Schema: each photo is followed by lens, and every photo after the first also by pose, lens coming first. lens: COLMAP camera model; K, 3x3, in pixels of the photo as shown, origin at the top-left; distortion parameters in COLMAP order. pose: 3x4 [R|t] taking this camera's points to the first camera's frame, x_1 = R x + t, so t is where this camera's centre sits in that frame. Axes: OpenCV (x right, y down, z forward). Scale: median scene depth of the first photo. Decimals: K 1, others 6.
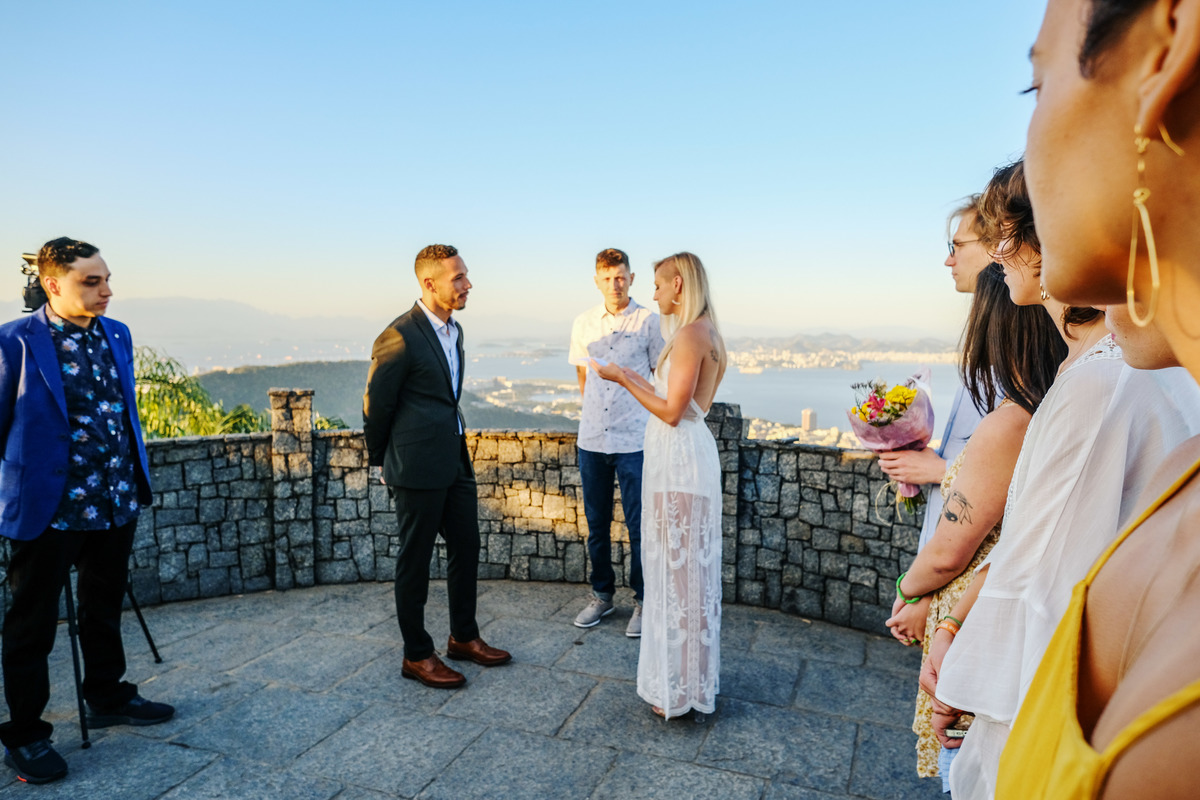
lens RADIAL K [[801.4, 0, 600.3], [0, 801.4, 406.0], [0, 0, 1]] dist [0.001657, 0.015239]
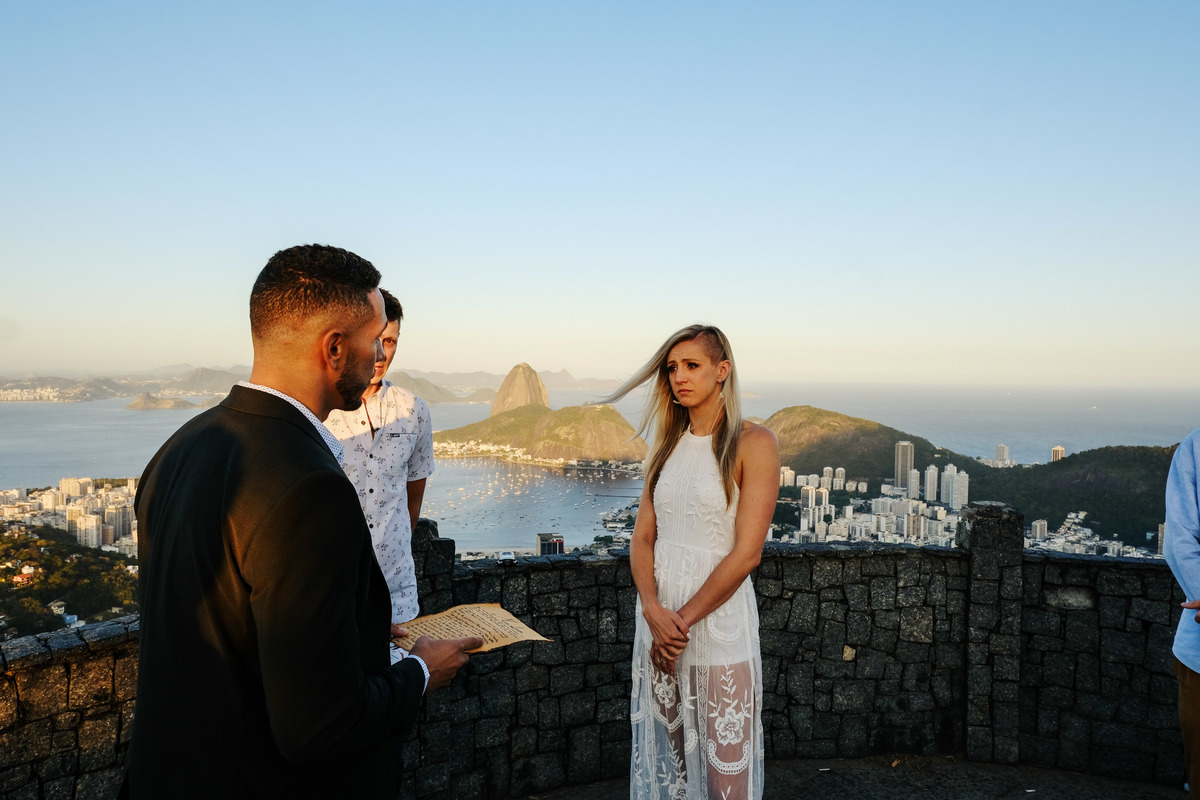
lens RADIAL K [[801.4, 0, 604.4], [0, 801.4, 399.0], [0, 0, 1]] dist [0.001657, 0.015239]
pose [[0.499822, -0.029085, 0.865639, -0.351986], [0.073482, 0.997257, -0.008922, -0.090134], [-0.863005, 0.068068, 0.500588, 0.555689]]
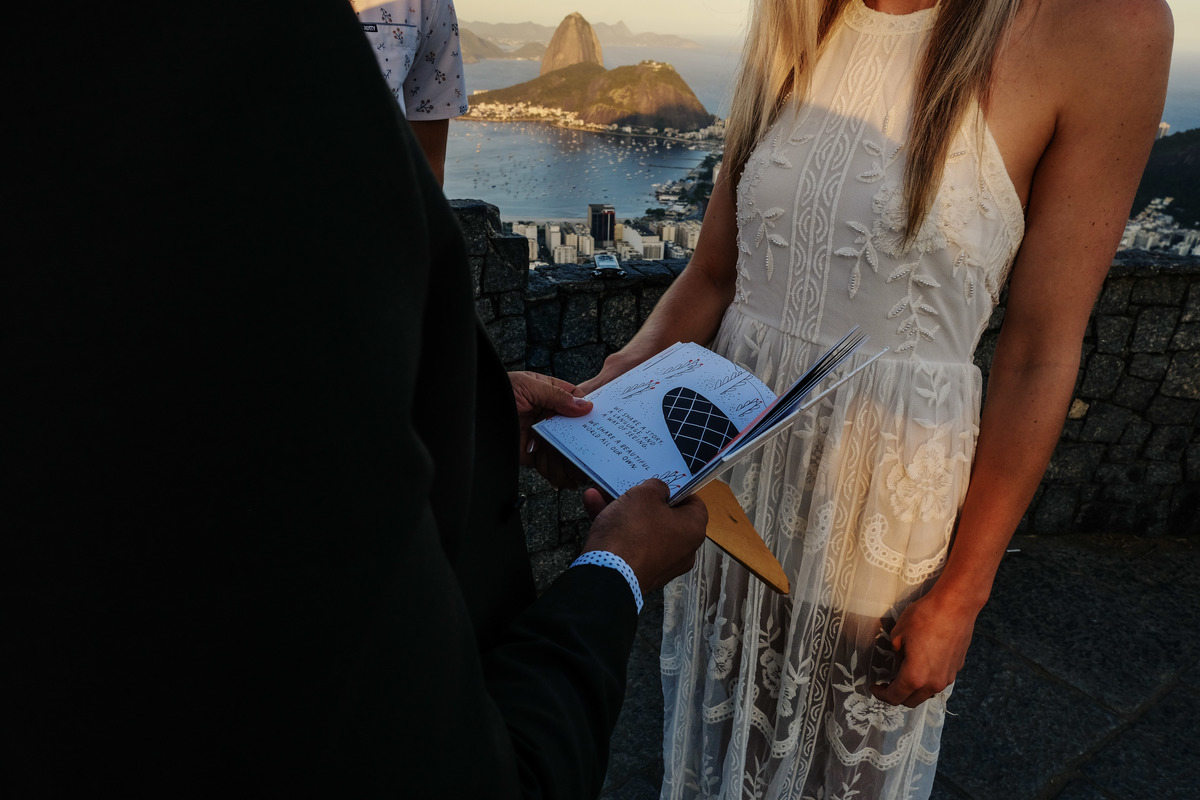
lens RADIAL K [[801.4, 0, 601.9], [0, 801.4, 401.7], [0, 0, 1]] dist [0.001657, 0.015239]
pose [[0.559792, -0.344867, 0.753458, -0.152781], [0.054014, 0.922531, 0.382124, -0.065384], [-0.826871, -0.173213, 0.535054, 0.744531]]
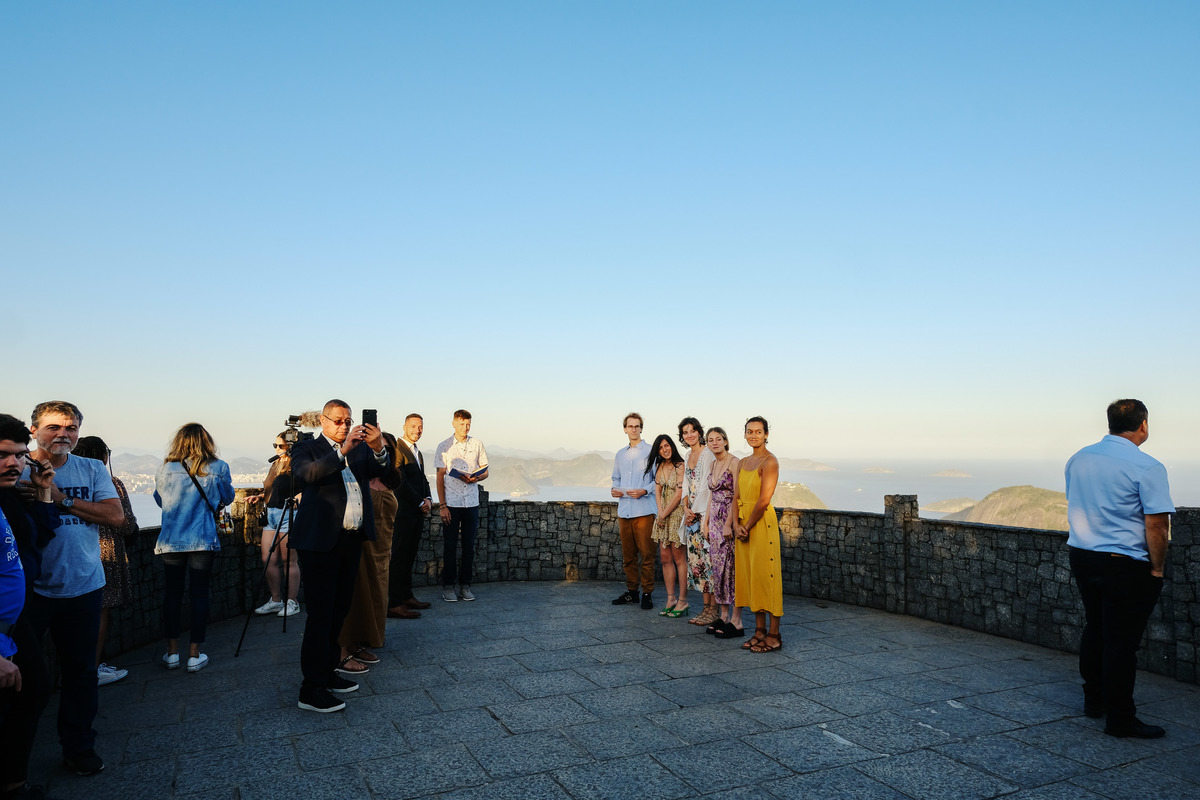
lens RADIAL K [[801.4, 0, 603.4], [0, 801.4, 381.1], [0, 0, 1]] dist [0.001657, 0.015239]
pose [[0.689805, 0.056542, 0.721784, -1.201039], [0.073486, 0.986329, -0.147495, 0.064432], [-0.720256, 0.154784, 0.676220, -0.729767]]
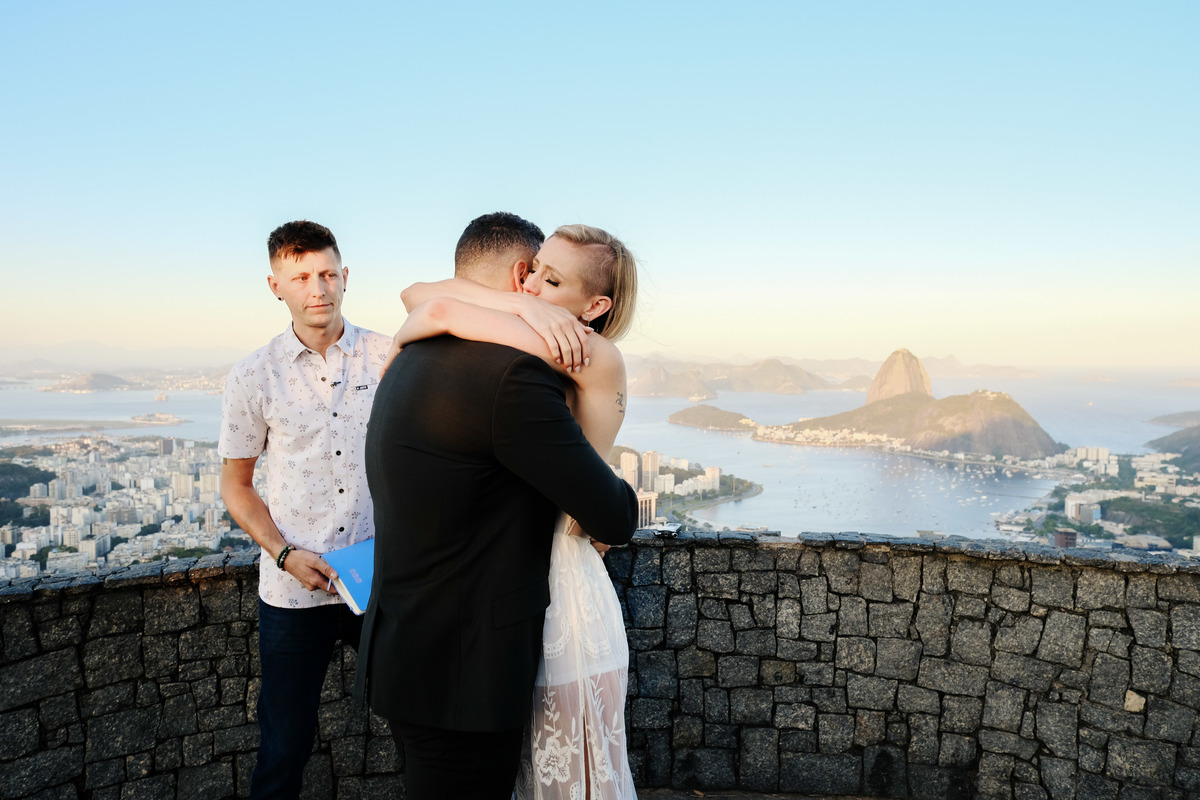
lens RADIAL K [[801.4, 0, 603.6], [0, 801.4, 401.5], [0, 0, 1]] dist [0.001657, 0.015239]
pose [[0.831334, -0.036170, 0.554595, -0.182974], [0.056687, 0.998194, -0.019873, -0.055559], [-0.552875, 0.047960, 0.831883, 0.473298]]
